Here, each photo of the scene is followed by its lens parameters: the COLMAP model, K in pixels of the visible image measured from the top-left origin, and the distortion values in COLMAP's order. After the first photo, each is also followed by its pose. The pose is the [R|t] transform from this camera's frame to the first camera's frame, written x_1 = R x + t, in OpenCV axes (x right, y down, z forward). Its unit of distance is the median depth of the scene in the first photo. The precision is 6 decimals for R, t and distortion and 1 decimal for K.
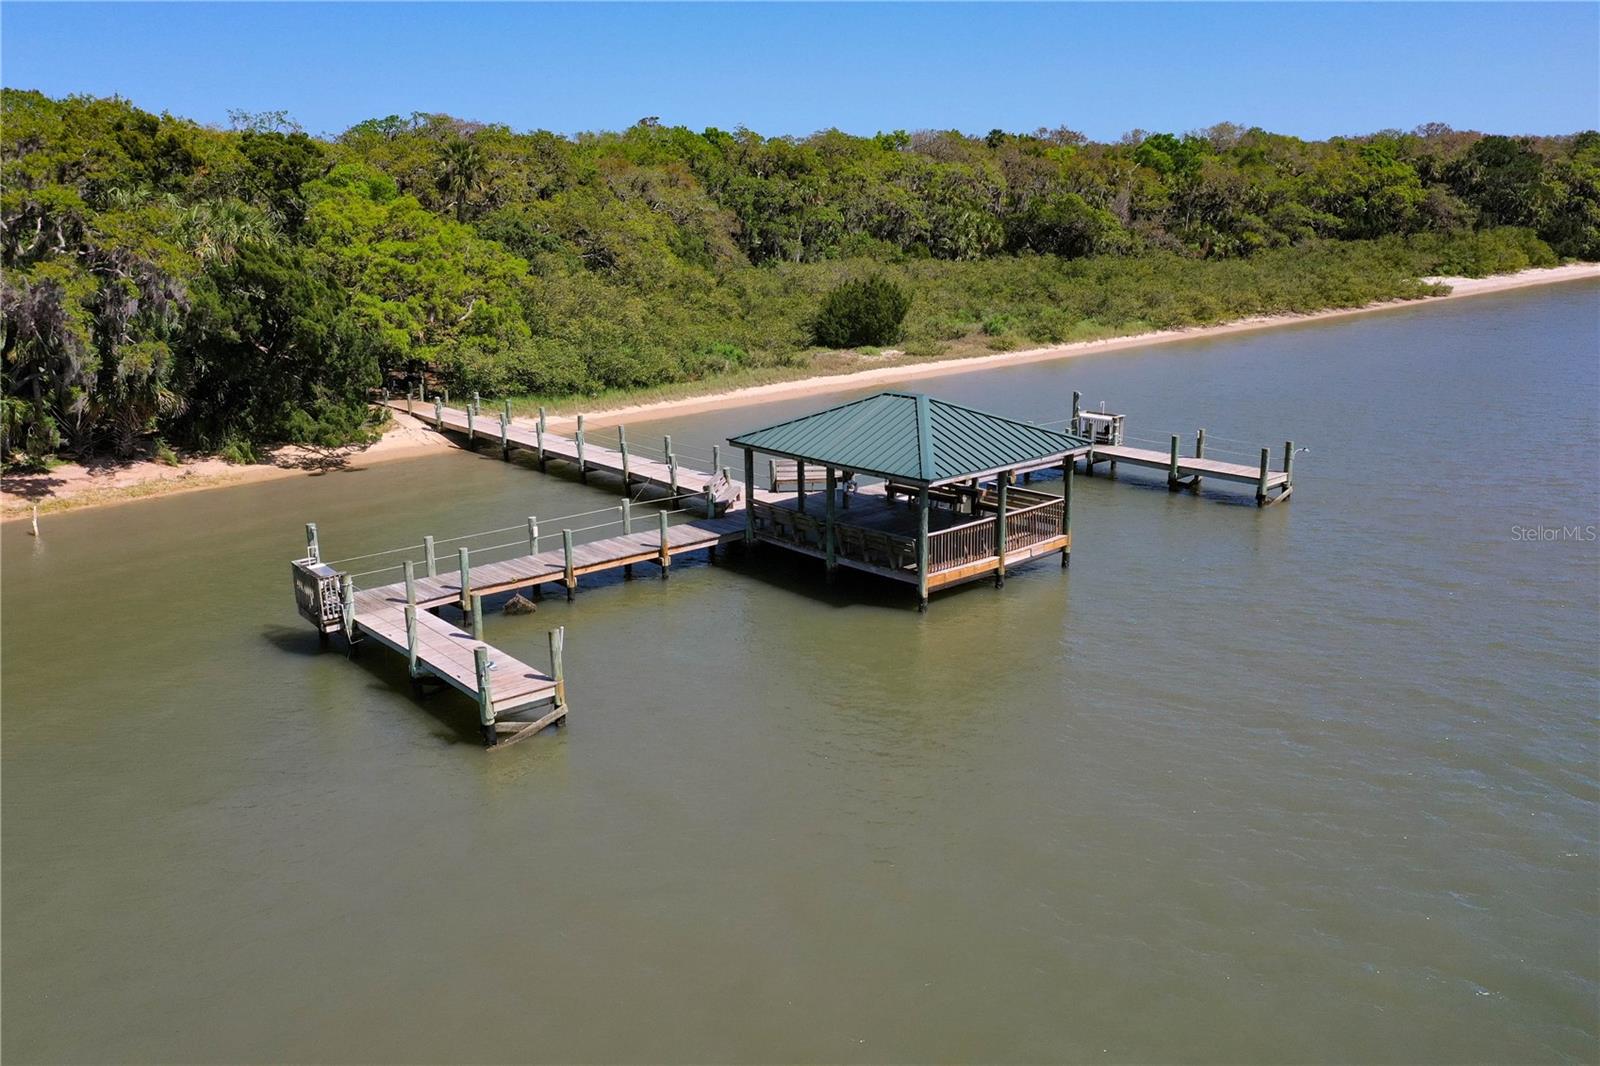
lens RADIAL K [[1283.3, 0, 800.0], [0, 1283.3, 533.0], [0, 0, 1]] dist [0.003373, 0.005073]
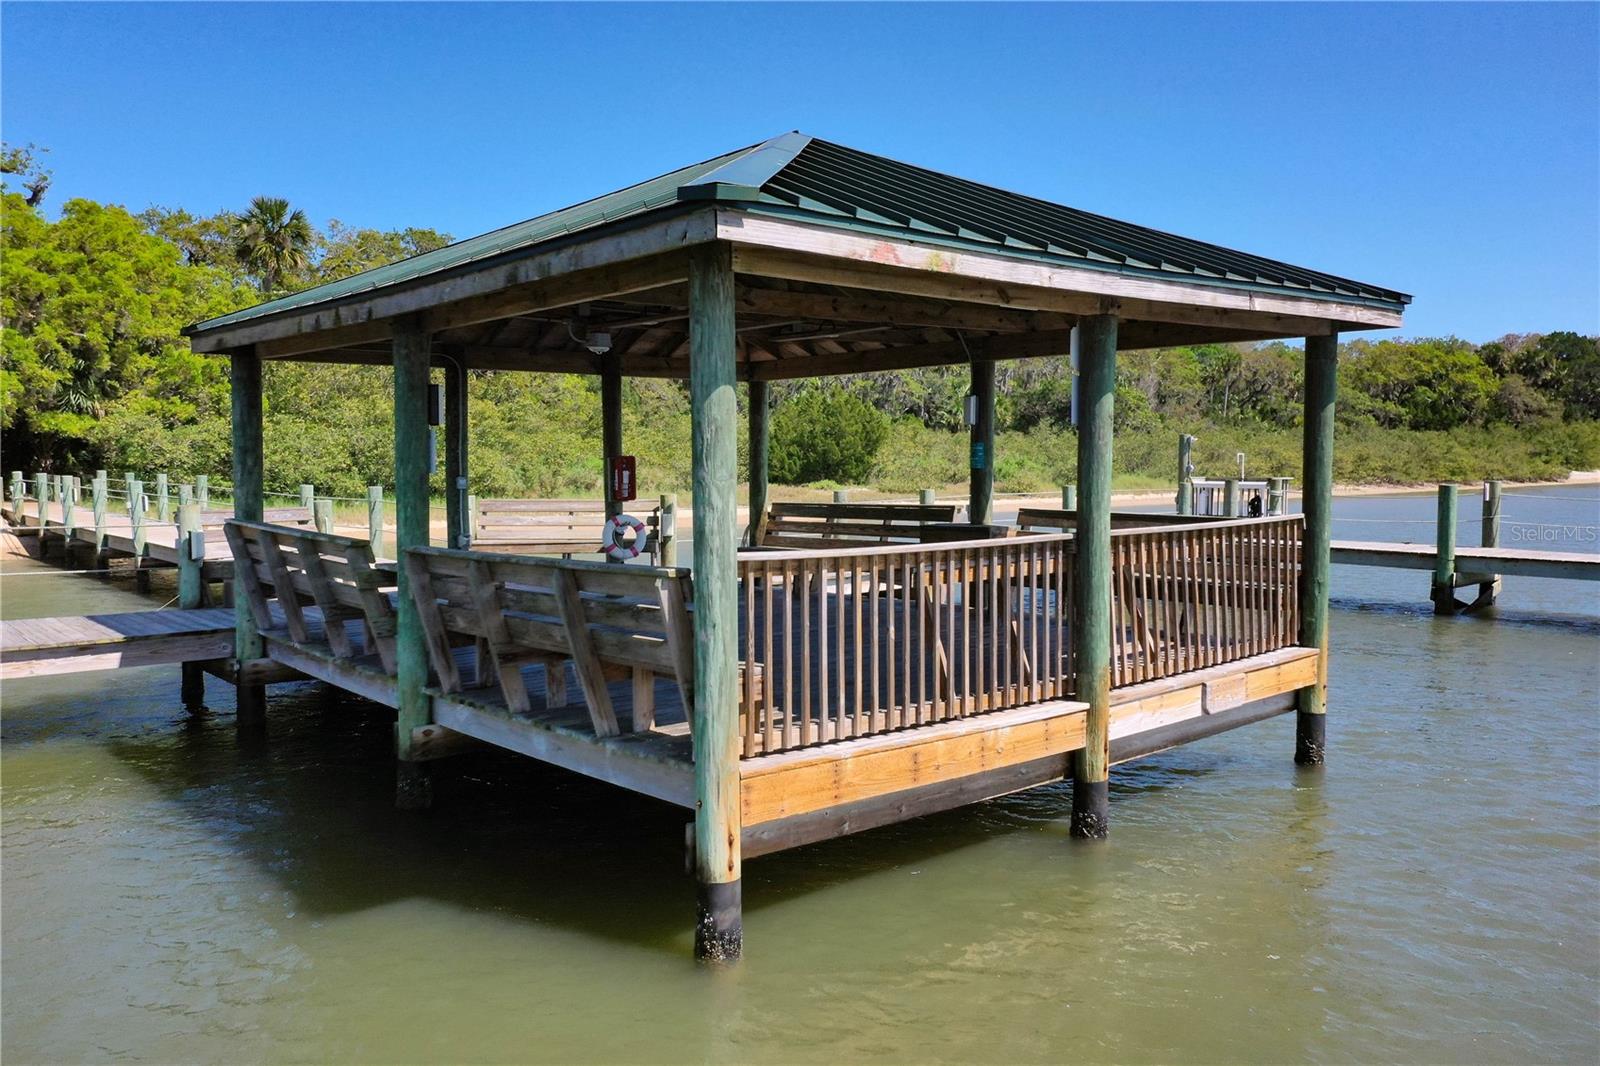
lens RADIAL K [[1283.3, 0, 800.0], [0, 1283.3, 533.0], [0, 0, 1]] dist [0.003373, 0.005073]
pose [[0.999808, 0.018886, -0.005187, 0.046762], [-0.019526, 0.981785, -0.188989, 0.015161], [0.001523, 0.189054, 0.981966, 0.345359]]
